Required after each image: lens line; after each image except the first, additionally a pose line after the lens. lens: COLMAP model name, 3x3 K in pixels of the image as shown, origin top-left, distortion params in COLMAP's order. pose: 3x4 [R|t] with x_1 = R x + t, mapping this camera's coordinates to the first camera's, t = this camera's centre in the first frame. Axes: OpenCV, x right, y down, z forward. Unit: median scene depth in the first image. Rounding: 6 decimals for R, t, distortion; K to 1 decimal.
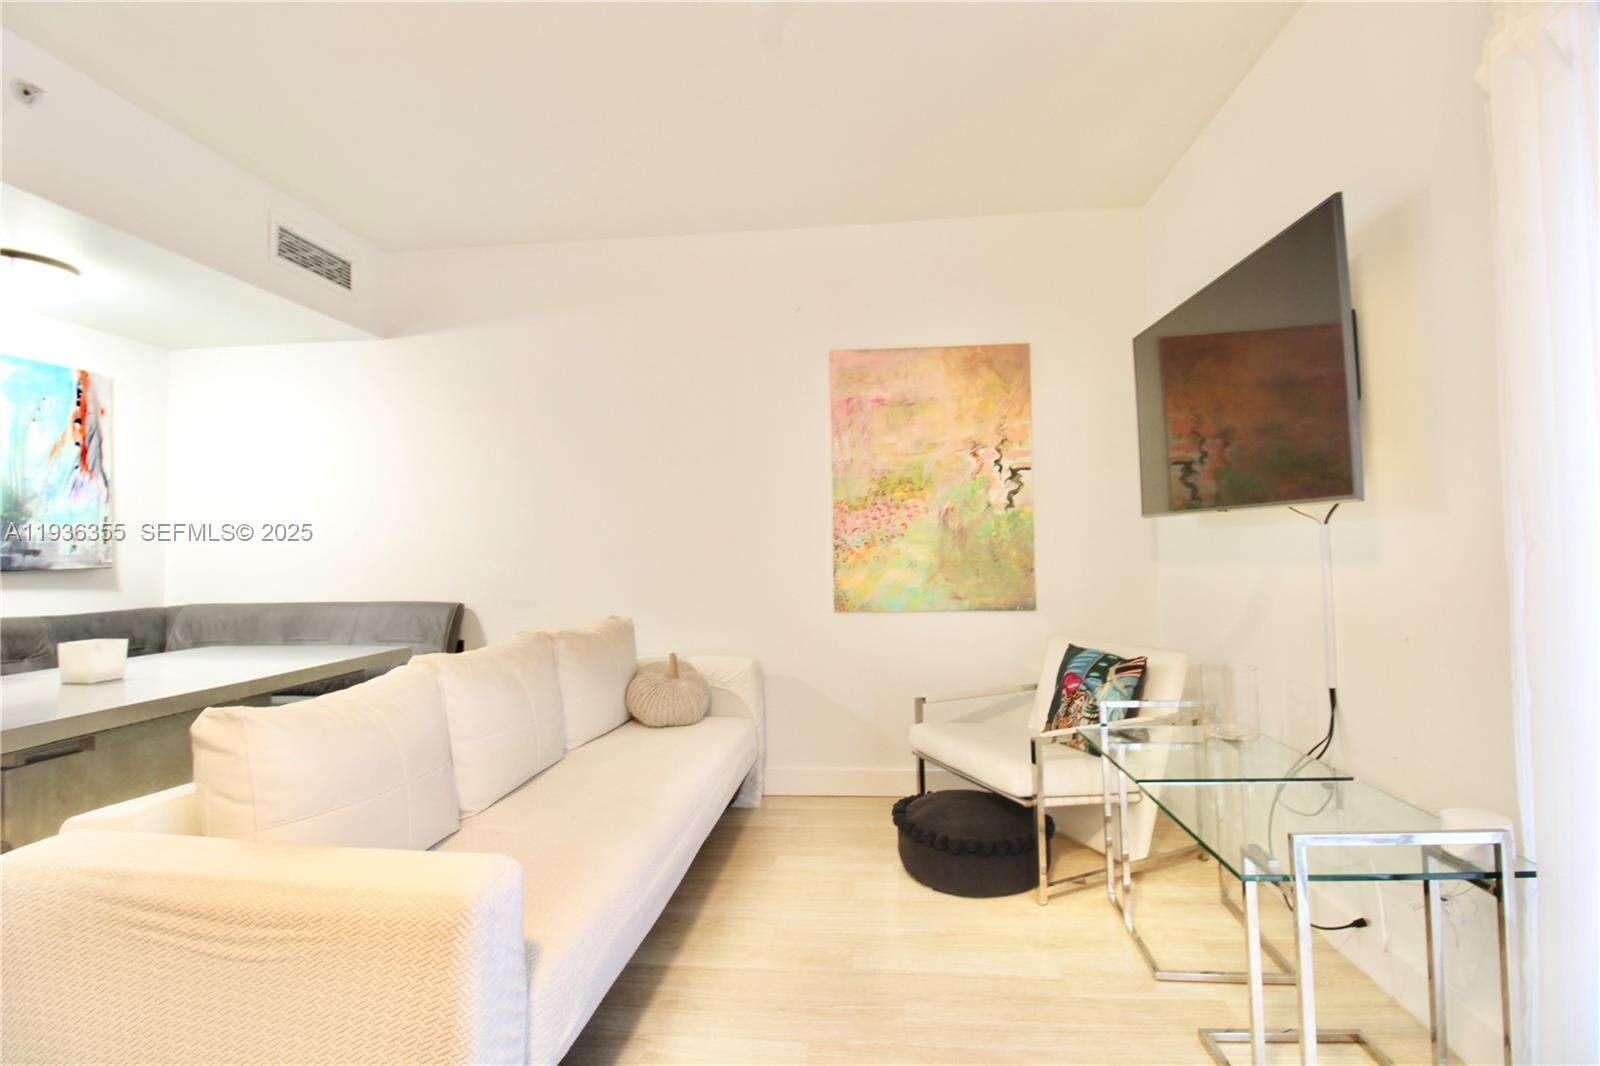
lens RADIAL K [[744.6, 0, 801.9], [0, 744.6, 508.4], [0, 0, 1]] dist [-0.022604, -0.000278]
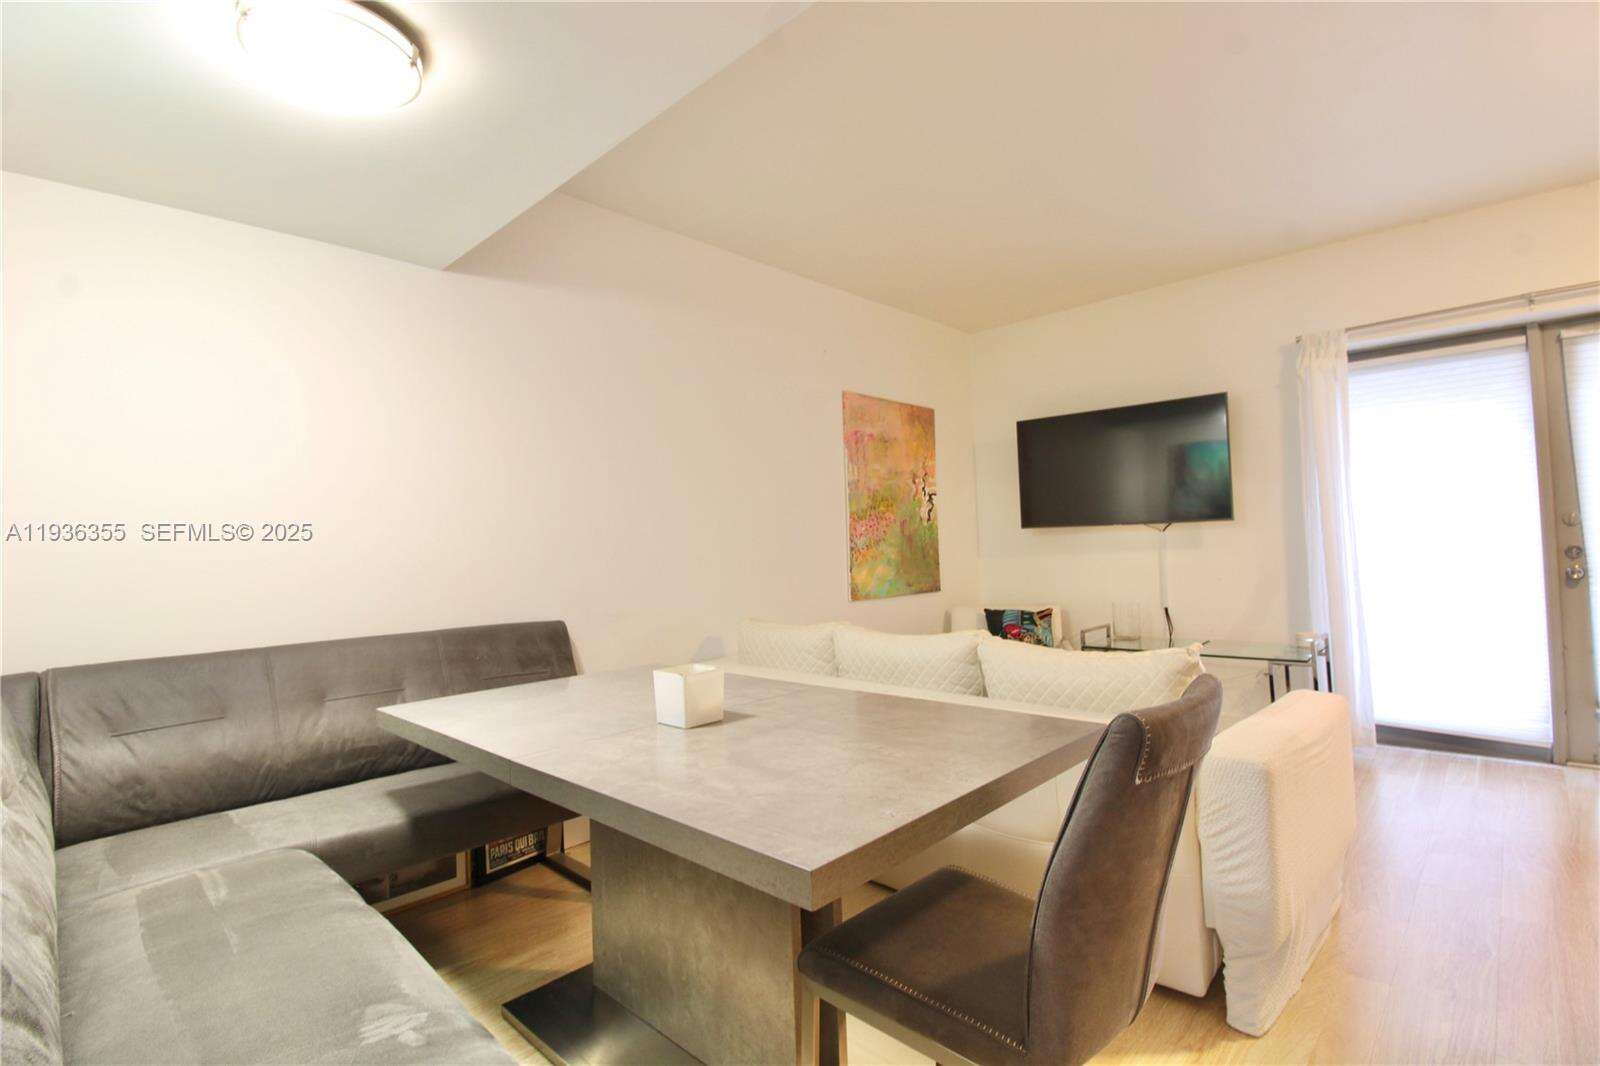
lens RADIAL K [[744.6, 0, 801.9], [0, 744.6, 508.4], [0, 0, 1]] dist [-0.022604, -0.000278]
pose [[0.607117, 0.037140, 0.793744, -1.008147], [-0.022366, 0.999310, -0.029651, 0.023009], [-0.794297, 0.000249, 0.607529, 0.311726]]
